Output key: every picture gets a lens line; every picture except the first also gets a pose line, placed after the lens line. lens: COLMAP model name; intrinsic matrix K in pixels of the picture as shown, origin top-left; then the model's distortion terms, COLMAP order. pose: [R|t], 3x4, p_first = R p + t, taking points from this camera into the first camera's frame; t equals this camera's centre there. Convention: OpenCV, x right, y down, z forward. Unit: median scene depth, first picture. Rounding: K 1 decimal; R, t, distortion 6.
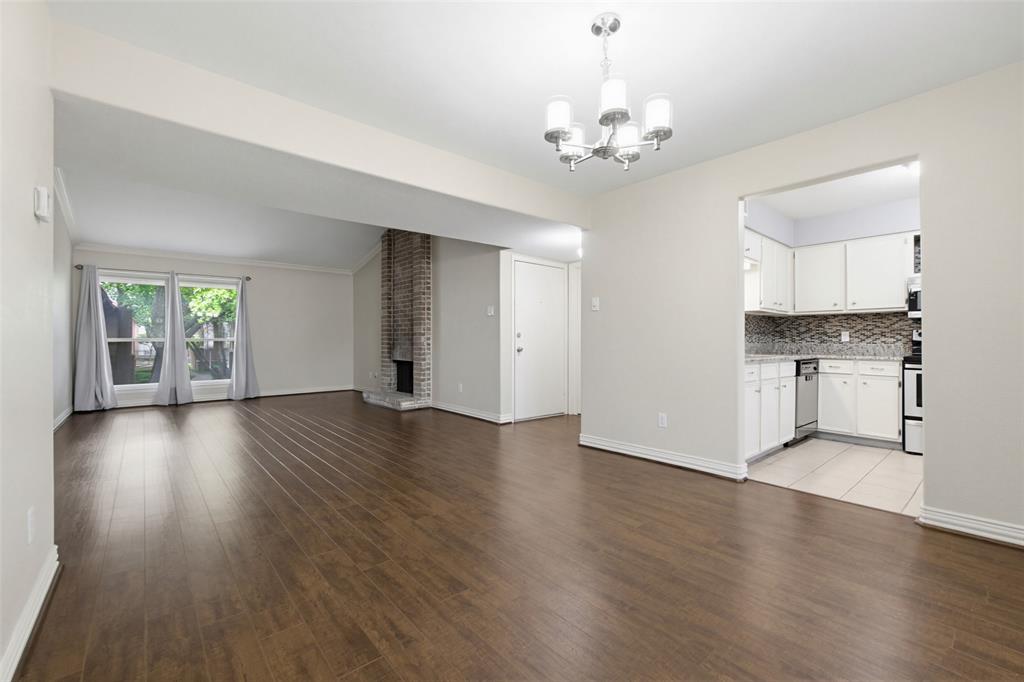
lens RADIAL K [[435.7, 0, 512.0], [0, 435.7, 341.0], [0, 0, 1]] dist [-0.014379, 0.009288]
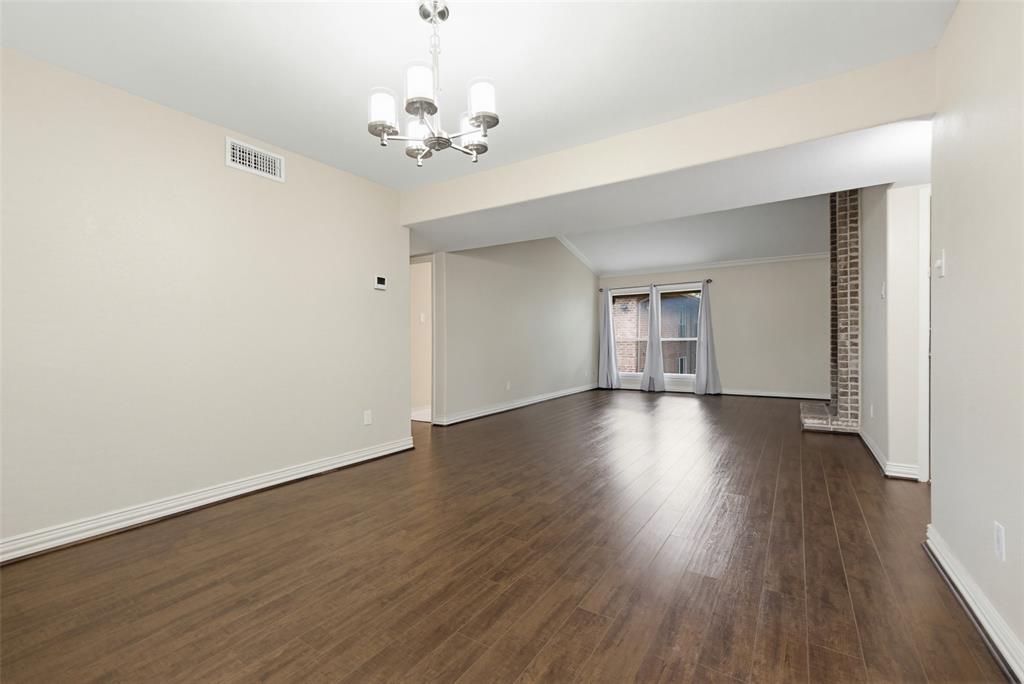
lens RADIAL K [[441.5, 0, 494.9], [0, 441.5, 342.3], [0, 0, 1]] dist [-0.011829, 0.000028]
pose [[0.249145, 0.002964, -0.968462, 0.341846], [0.004099, 0.999983, 0.004115, -0.000825], [0.968457, -0.004995, 0.249129, 0.252749]]
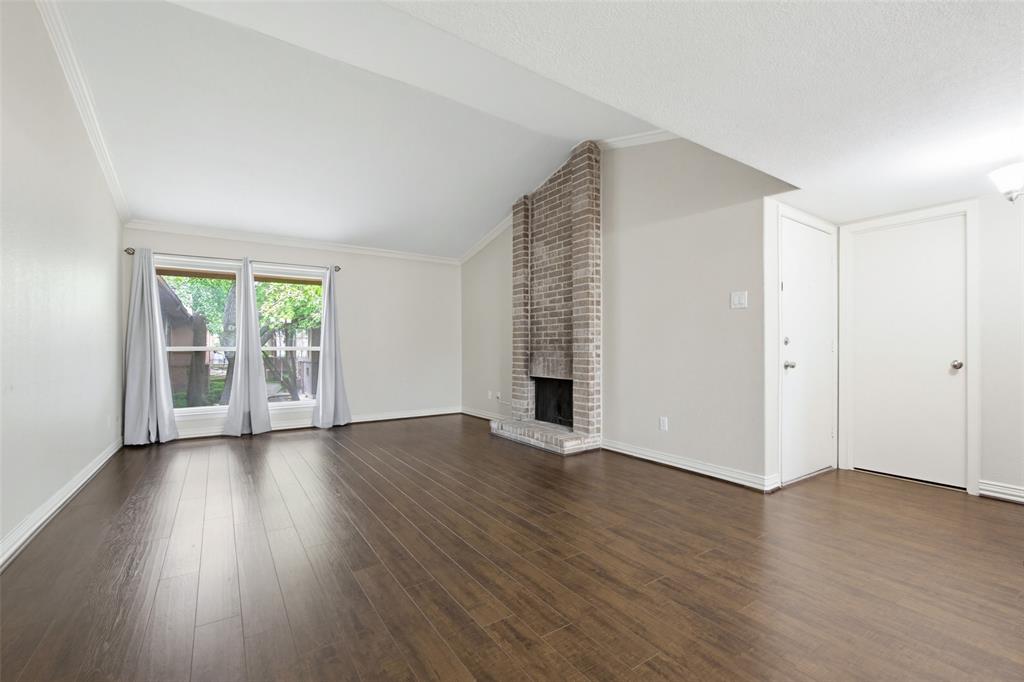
lens RADIAL K [[441.6, 0, 515.3], [0, 441.6, 350.0], [0, 0, 1]] dist [-0.000521, -0.000035]
pose [[0.993759, 0.000146, -0.111553, -0.236903], [0.000026, 0.999999, 0.001538, -0.001768], [0.111553, -0.001531, 0.993757, 0.295883]]
